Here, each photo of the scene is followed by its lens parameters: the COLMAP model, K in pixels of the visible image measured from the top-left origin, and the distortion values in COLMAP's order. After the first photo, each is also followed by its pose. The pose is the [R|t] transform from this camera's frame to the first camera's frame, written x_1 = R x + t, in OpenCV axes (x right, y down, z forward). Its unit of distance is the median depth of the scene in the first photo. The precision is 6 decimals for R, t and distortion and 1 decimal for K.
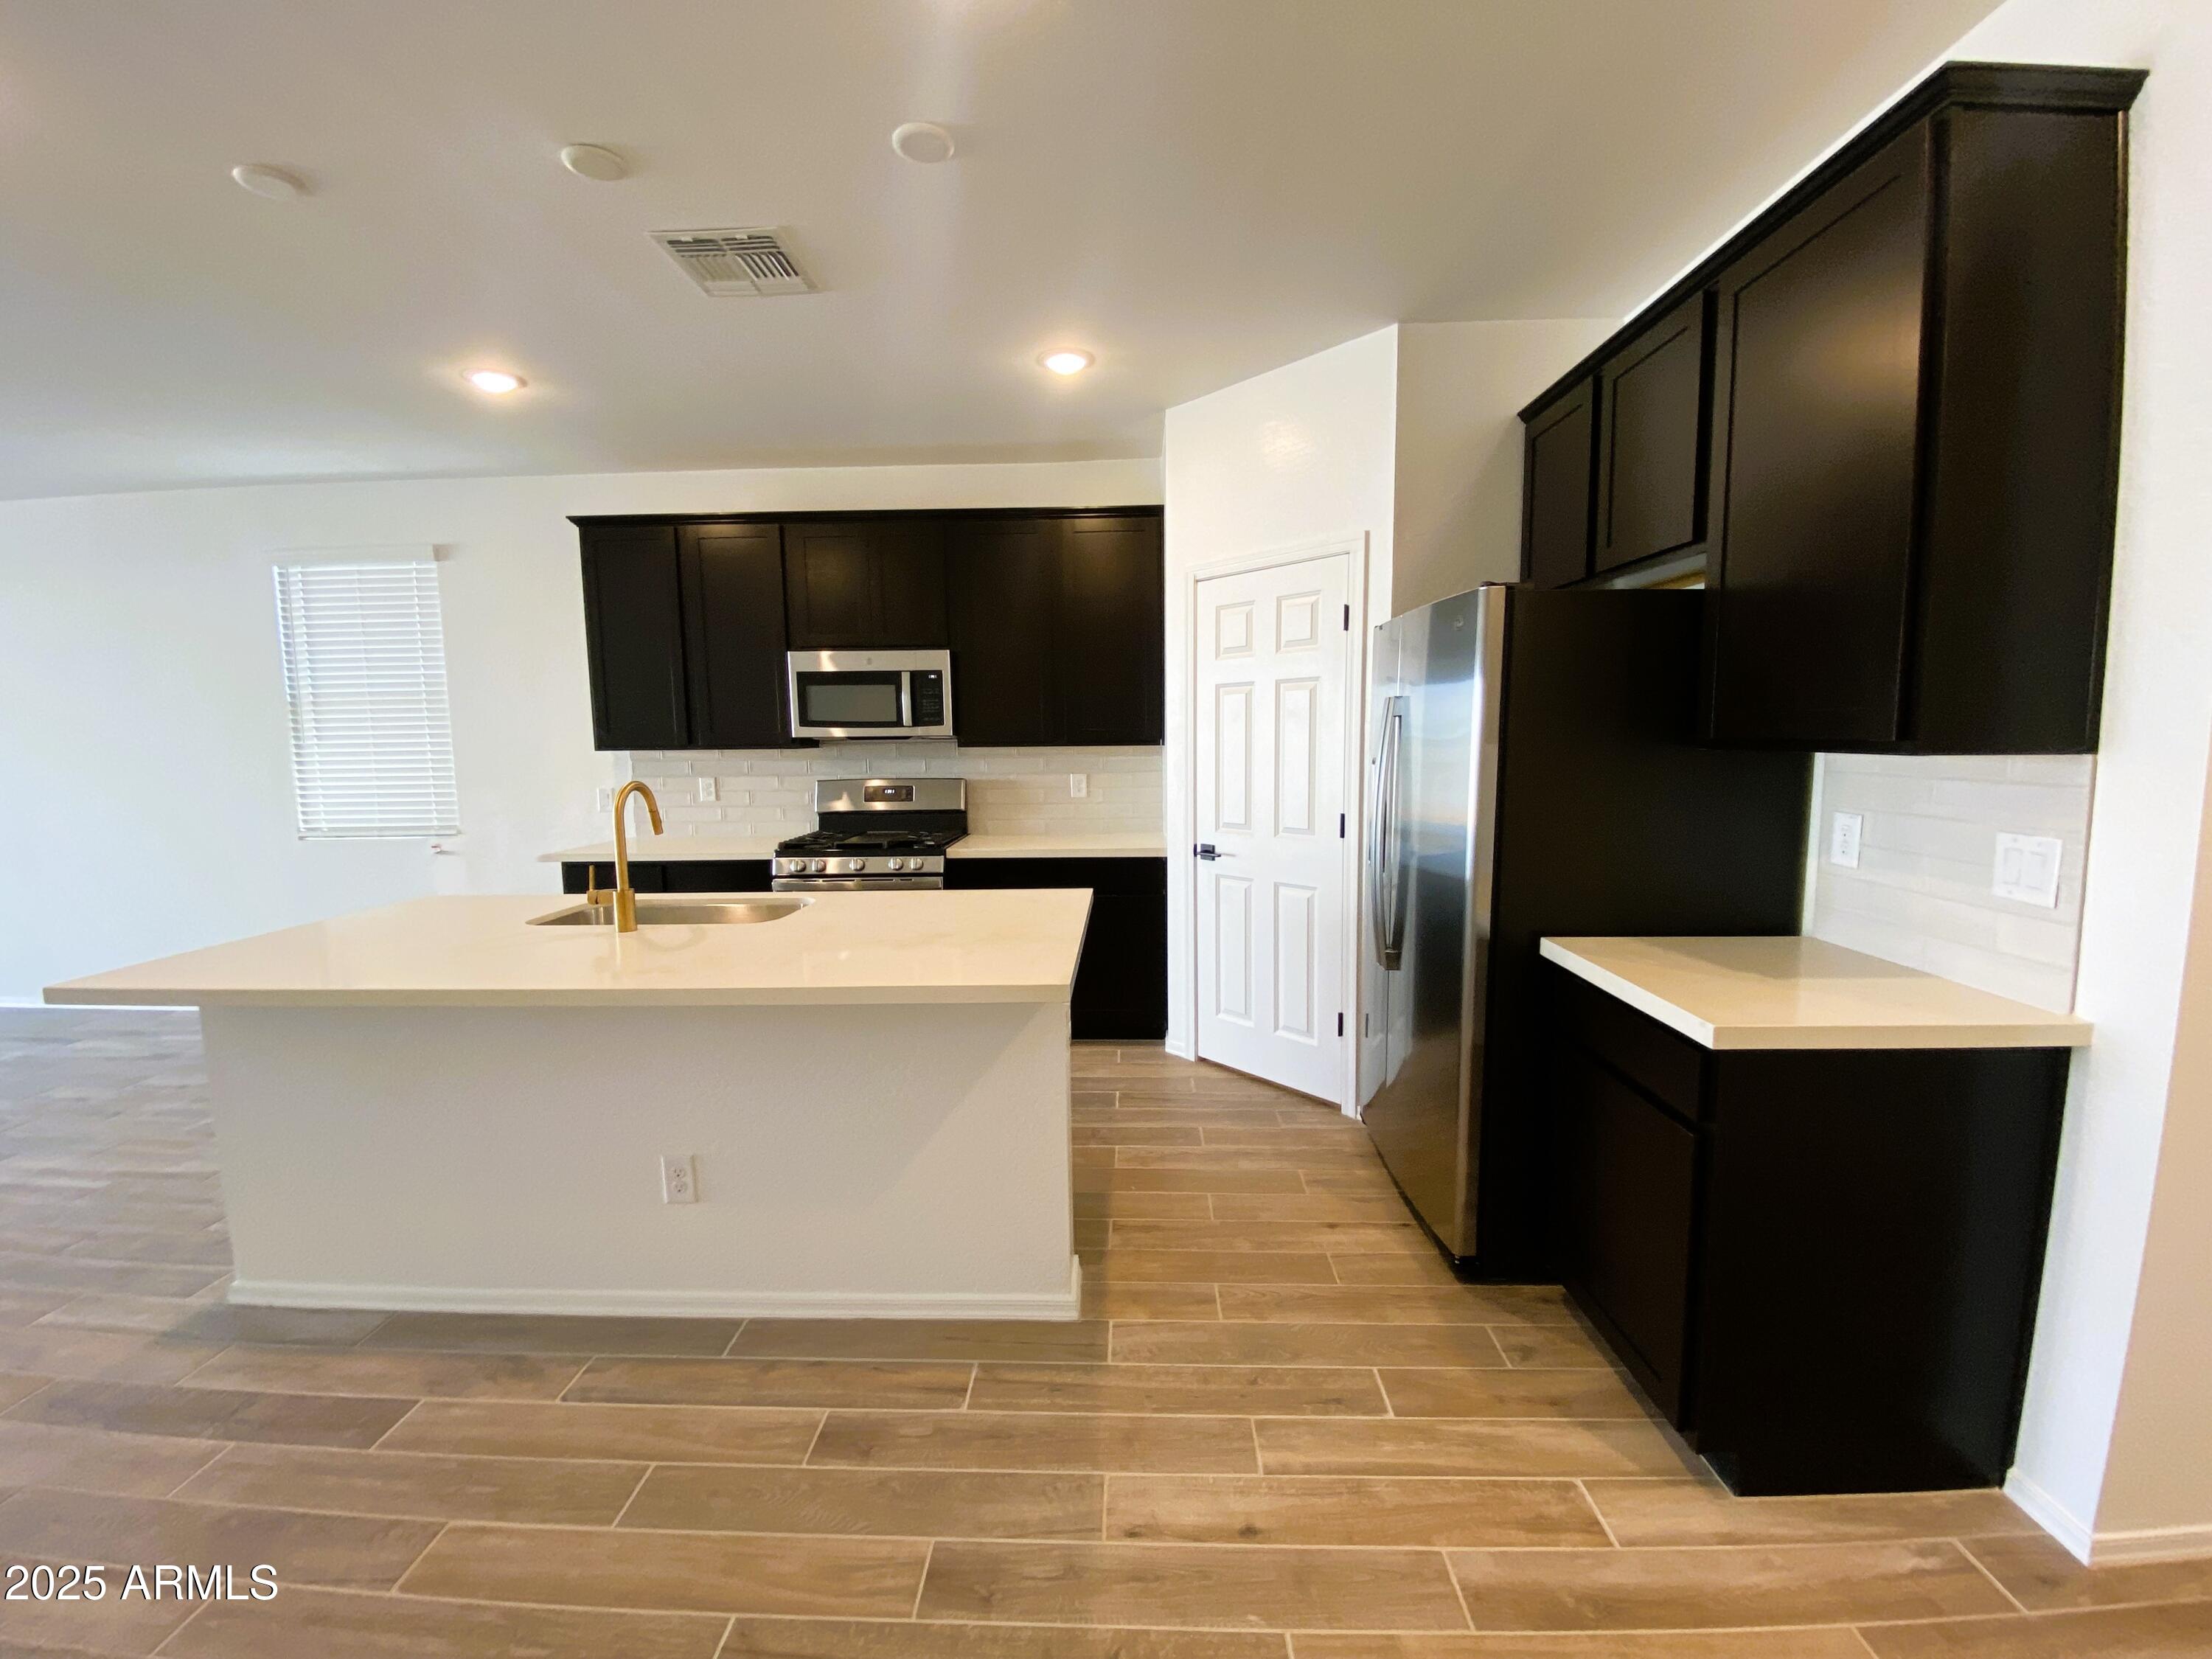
lens RADIAL K [[895.1, 0, 1104.8], [0, 895.1, 823.3], [0, 0, 1]] dist [-0.002703, -0.000814]
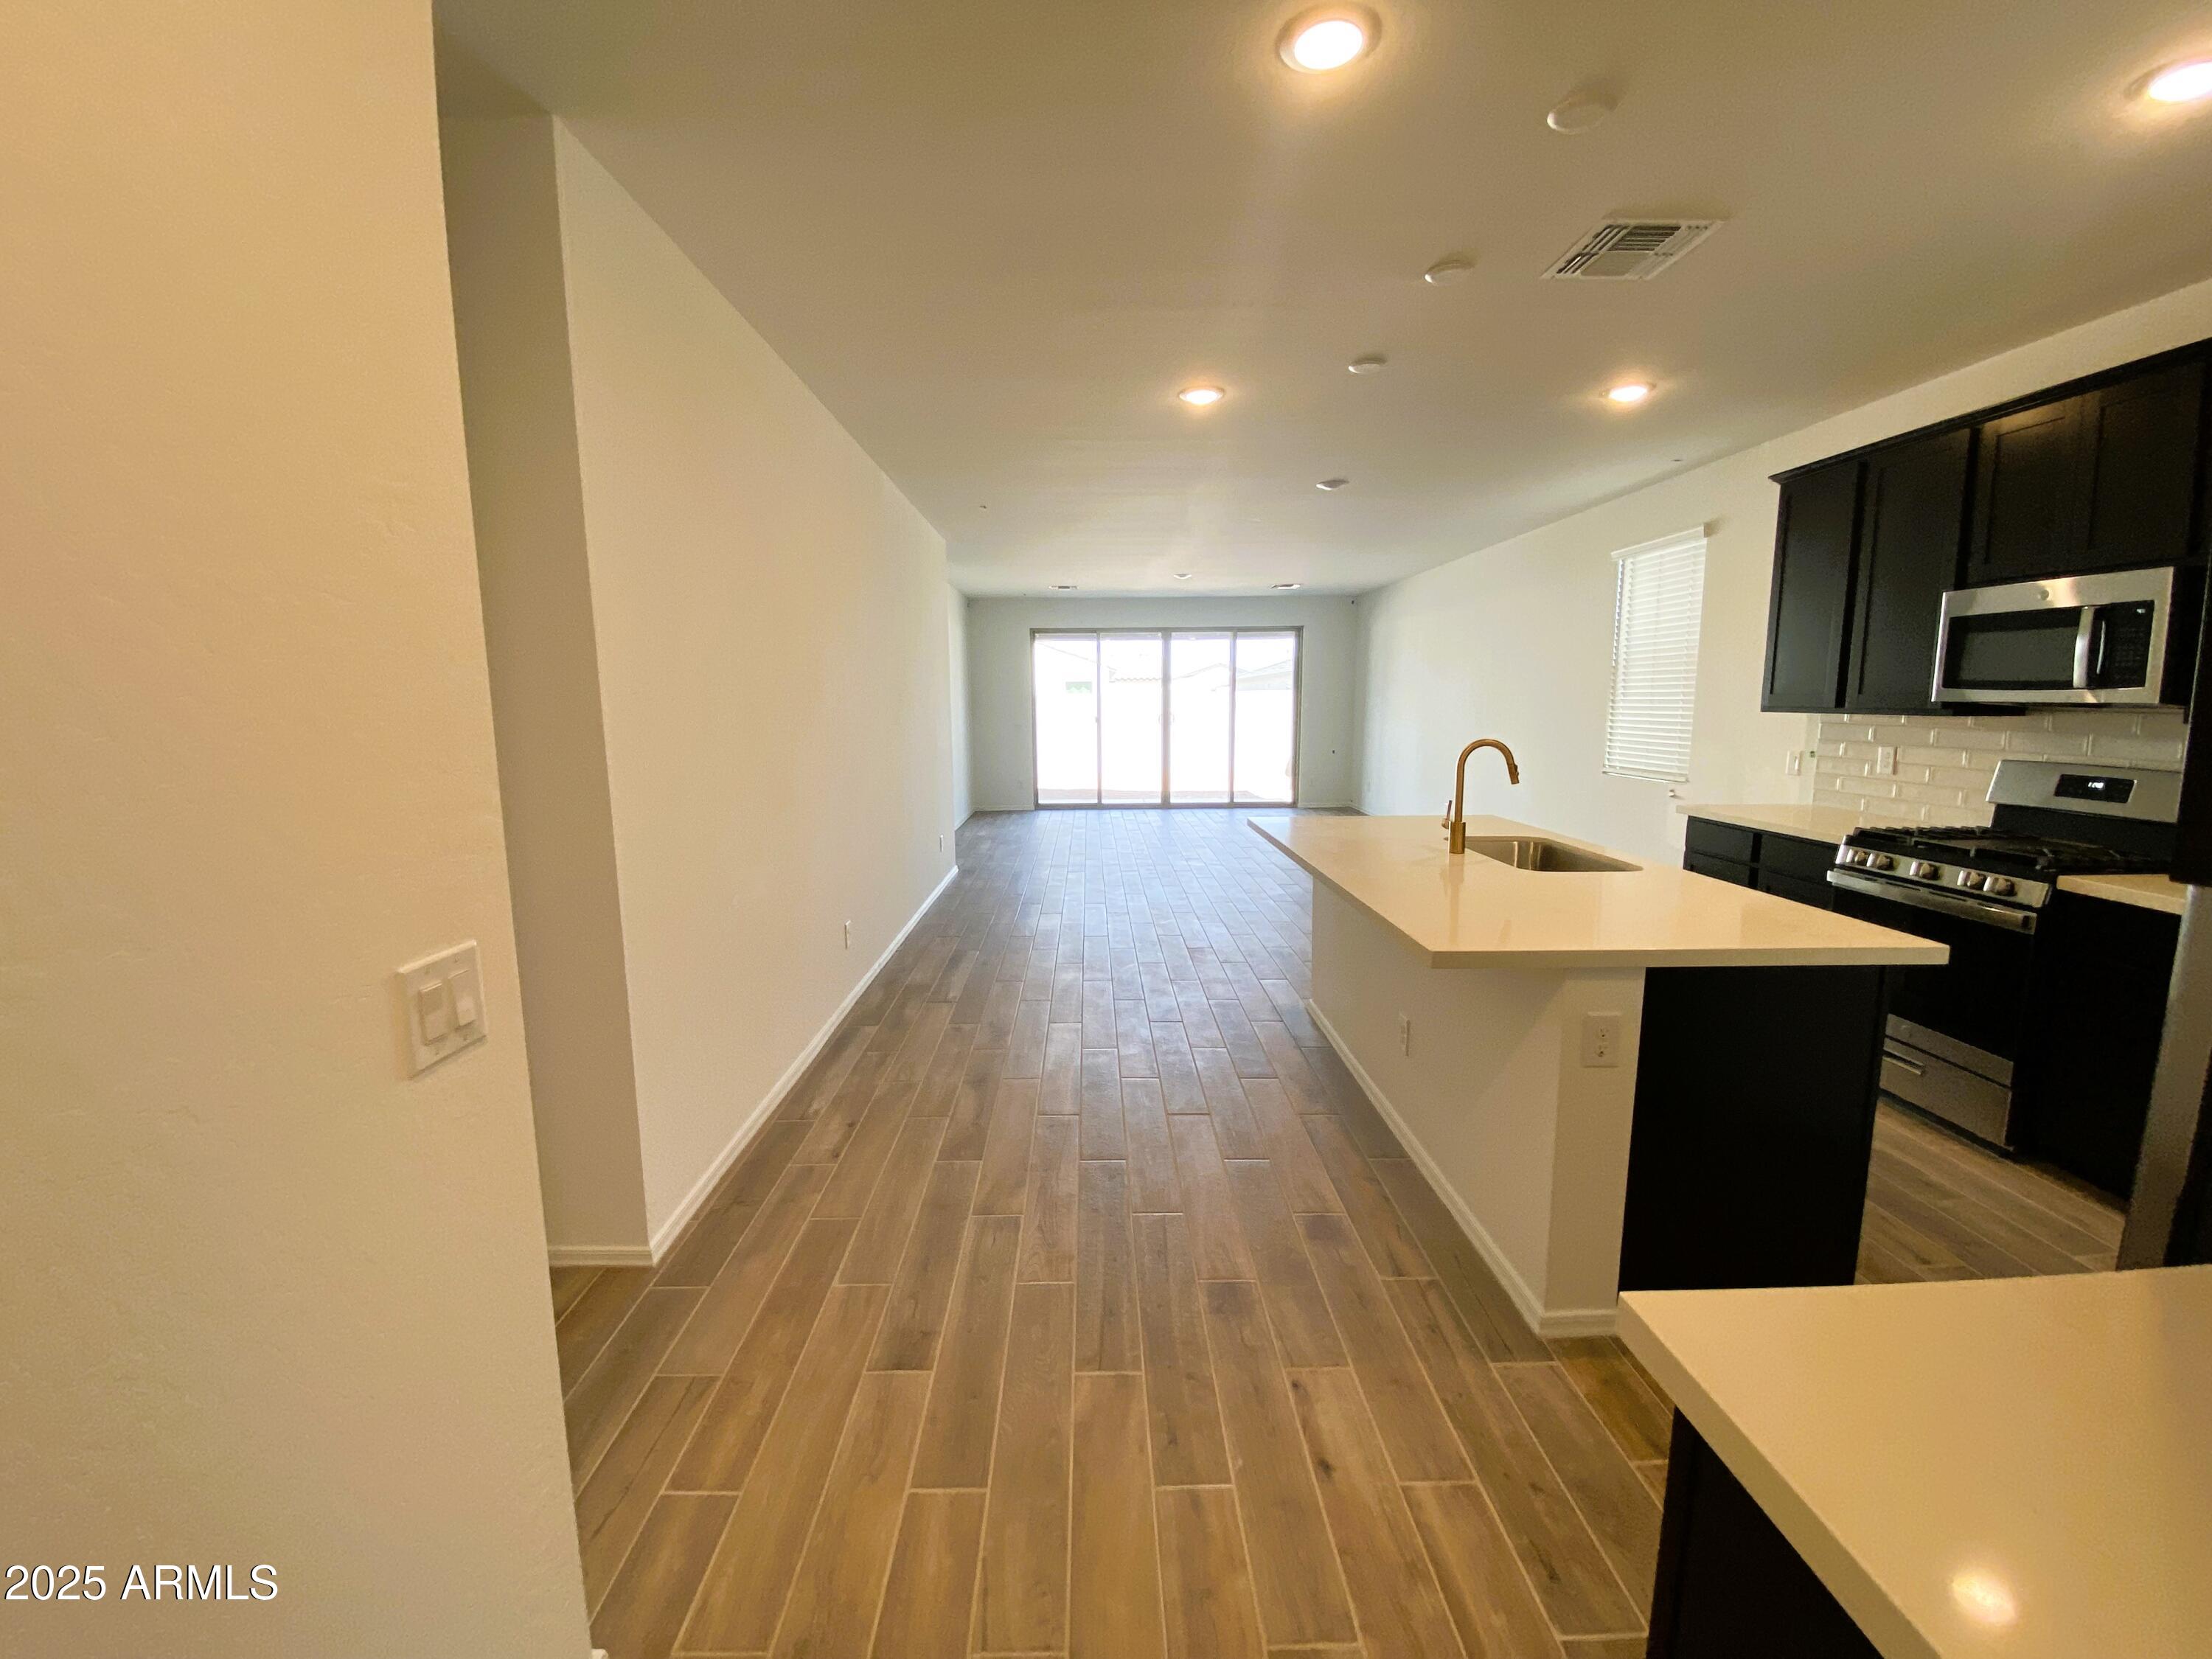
lens RADIAL K [[895.1, 0, 1109.7], [0, 895.1, 827.0], [0, 0, 1]] dist [-0.002703, -0.000814]
pose [[0.069064, 0.154687, -0.985547, 0.412699], [-0.096598, 0.984300, 0.147722, -0.034429], [0.992924, 0.085000, 0.082922, 0.227324]]
